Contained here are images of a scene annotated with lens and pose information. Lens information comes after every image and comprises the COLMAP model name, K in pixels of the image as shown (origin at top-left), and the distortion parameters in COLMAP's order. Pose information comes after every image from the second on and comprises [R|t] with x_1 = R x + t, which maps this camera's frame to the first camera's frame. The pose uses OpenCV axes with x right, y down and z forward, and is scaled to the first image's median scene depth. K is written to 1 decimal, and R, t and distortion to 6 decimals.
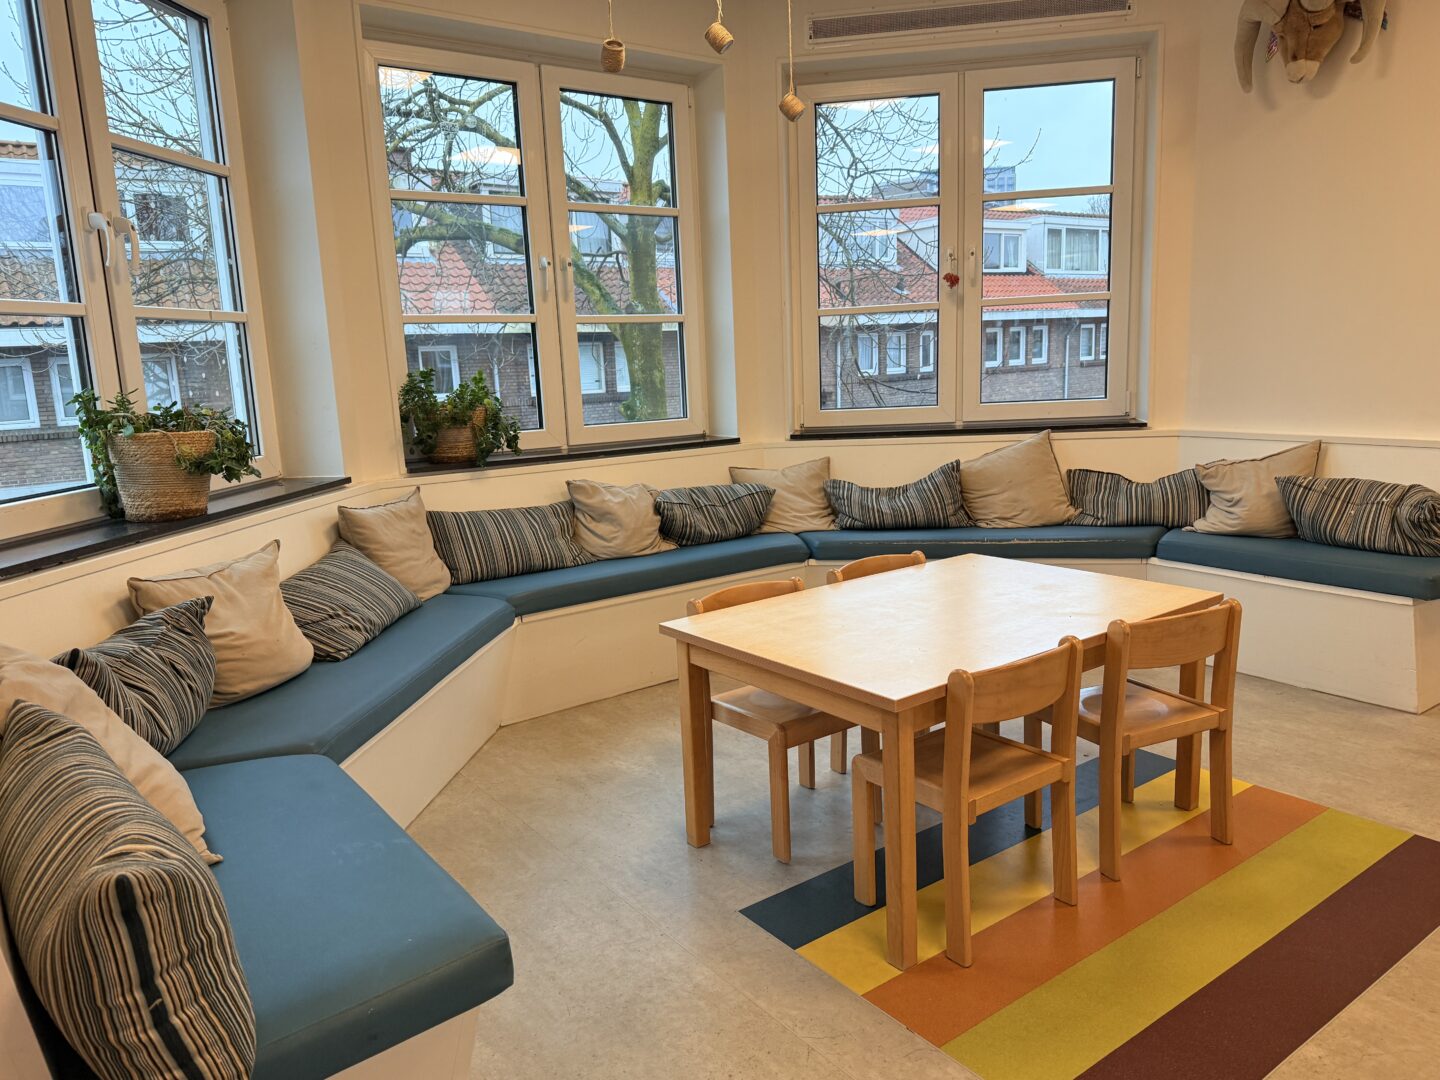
lens RADIAL K [[1042.3, 0, 730.8], [0, 1042.3, 541.6], [0, 0, 1]] dist [0.009465, -0.015510]
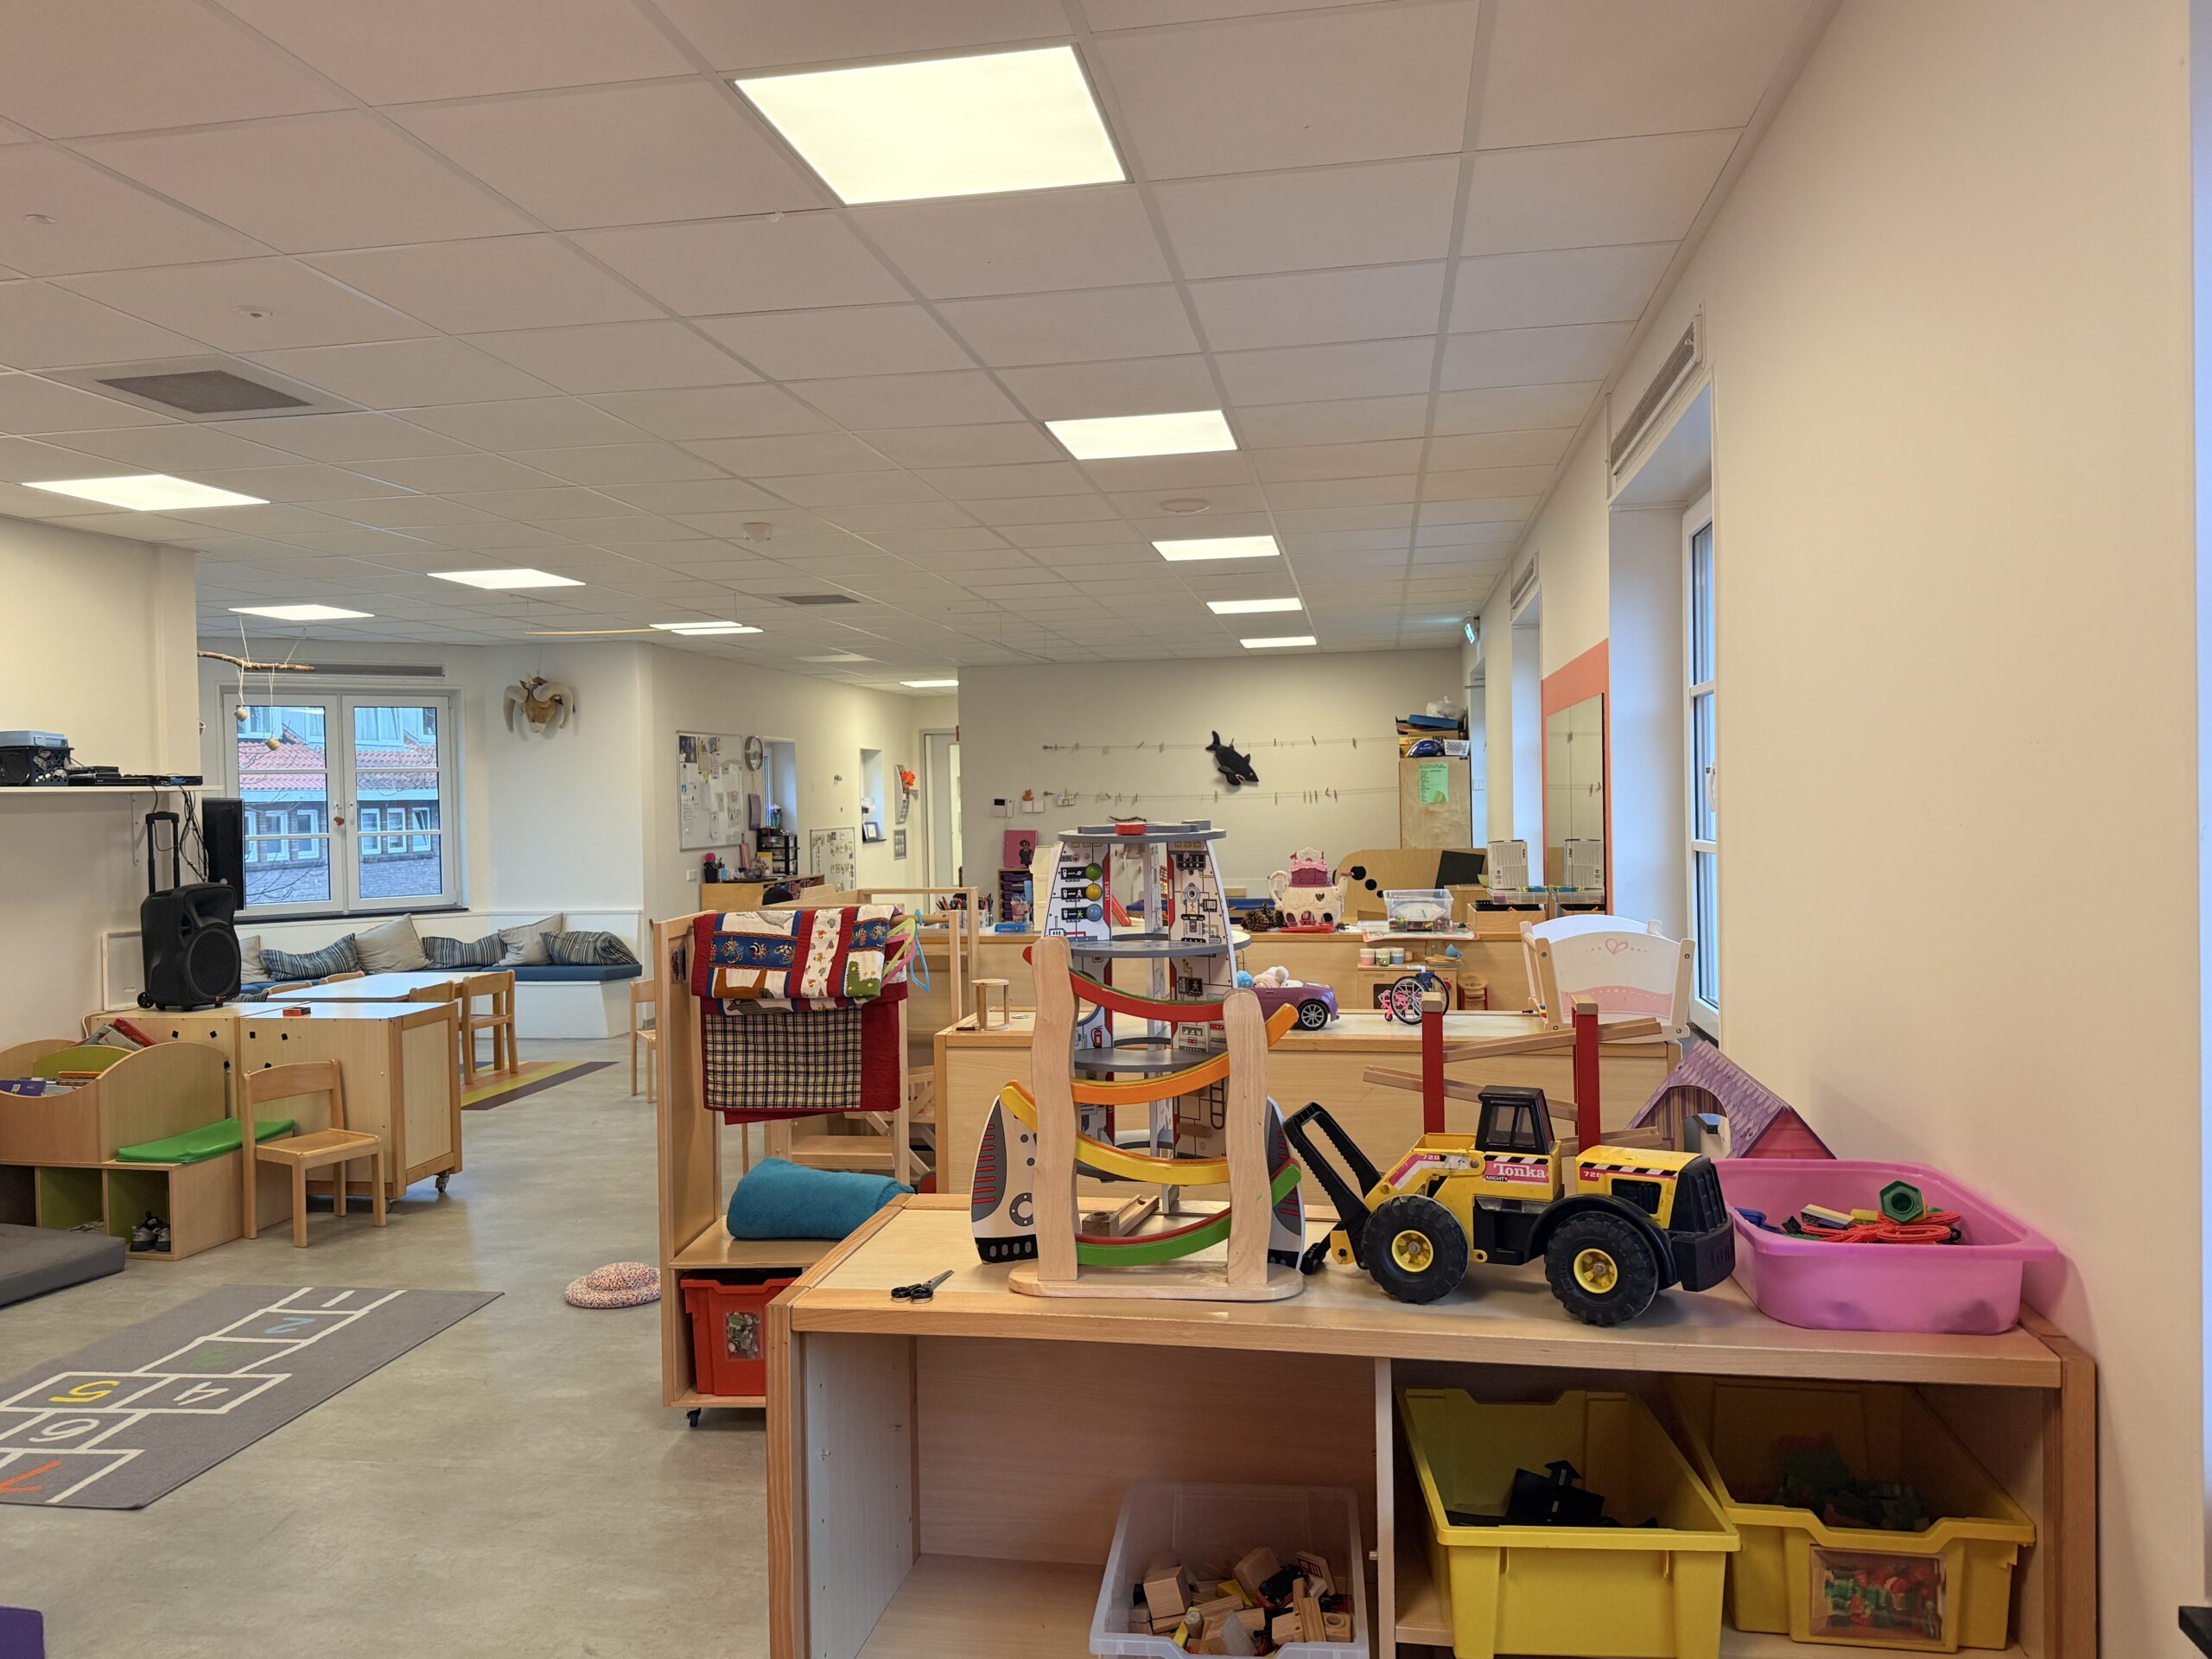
lens RADIAL K [[1601.1, 0, 1119.9], [0, 1601.1, 823.5], [0, 0, 1]] dist [0.009465, -0.015510]
pose [[0.715252, 0.011092, 0.698778, -0.674176], [0.118456, 0.983482, -0.136860, 0.236413], [-0.688754, 0.180664, 0.702124, -1.601260]]
